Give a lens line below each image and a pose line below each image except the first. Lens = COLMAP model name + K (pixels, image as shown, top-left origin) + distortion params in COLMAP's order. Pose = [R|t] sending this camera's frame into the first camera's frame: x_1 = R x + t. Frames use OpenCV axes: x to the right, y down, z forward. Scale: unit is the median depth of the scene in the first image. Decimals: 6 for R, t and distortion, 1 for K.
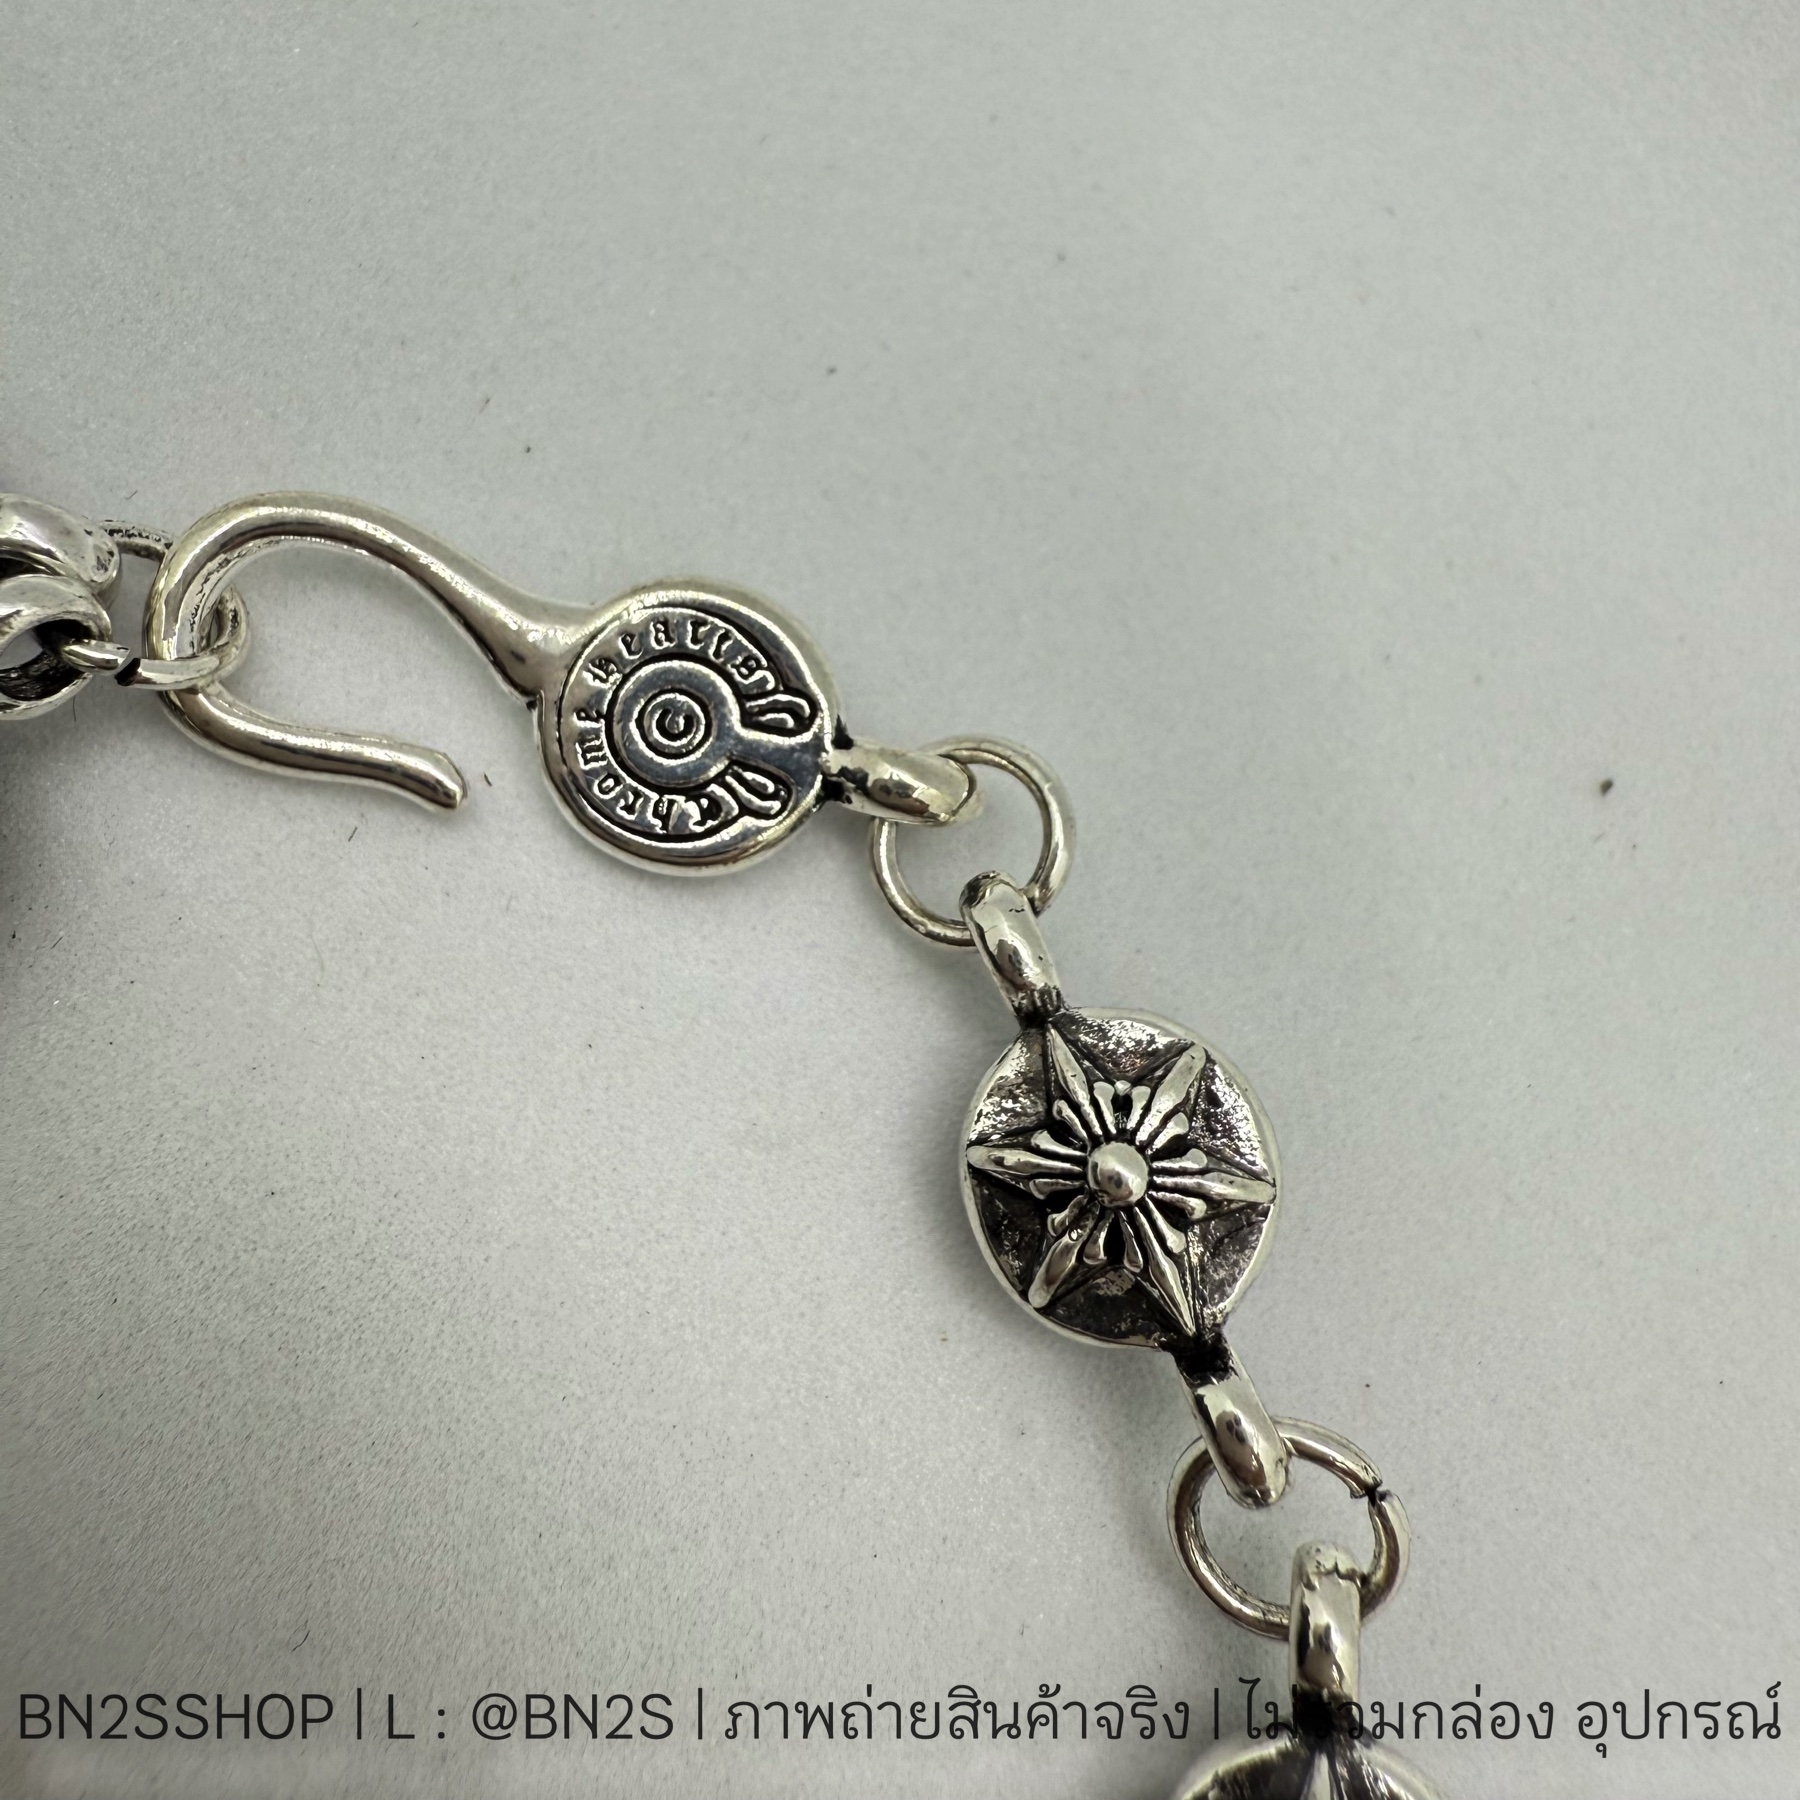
lens RADIAL K [[1835.0, 0, 900.6], [0, 1835.0, 753.3], [0, 0, 1]] dist [0.028914, 0.002240]
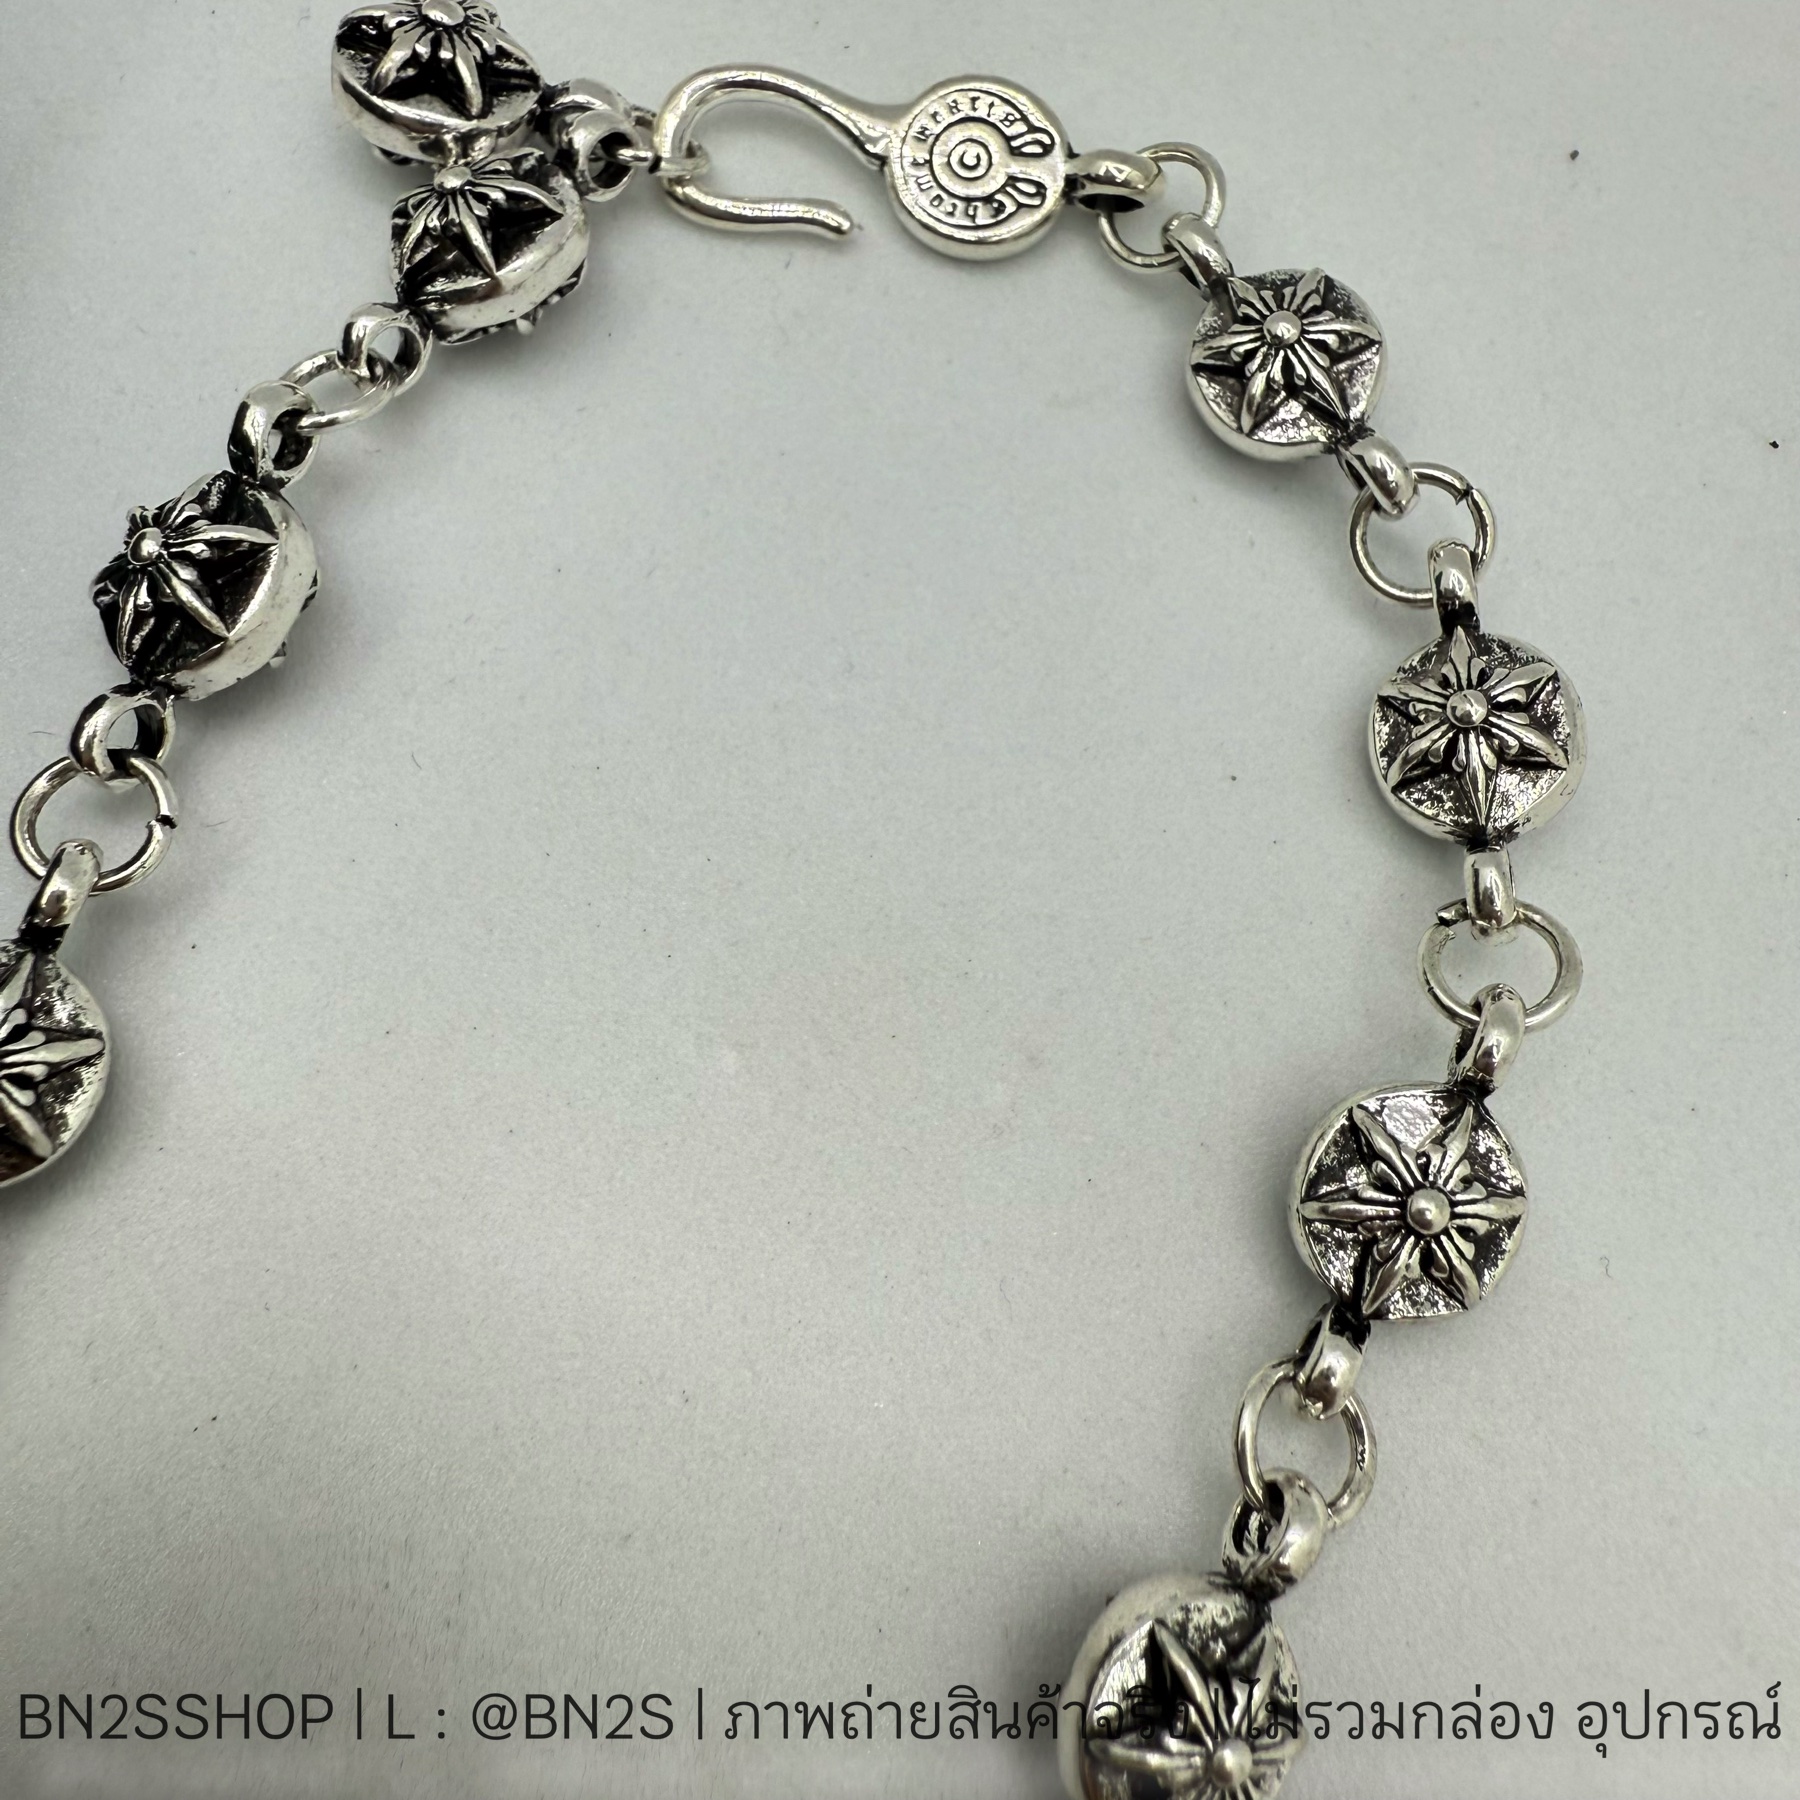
lens RADIAL K [[1835.0, 0, 900.6], [0, 1835.0, 753.3], [0, 0, 1]] dist [0.028914, 0.002240]
pose [[0.984725, -0.157494, -0.074240, -0.145084], [0.152882, 0.986157, -0.064205, 0.600130], [0.083324, 0.051874, 0.995171, -0.612417]]
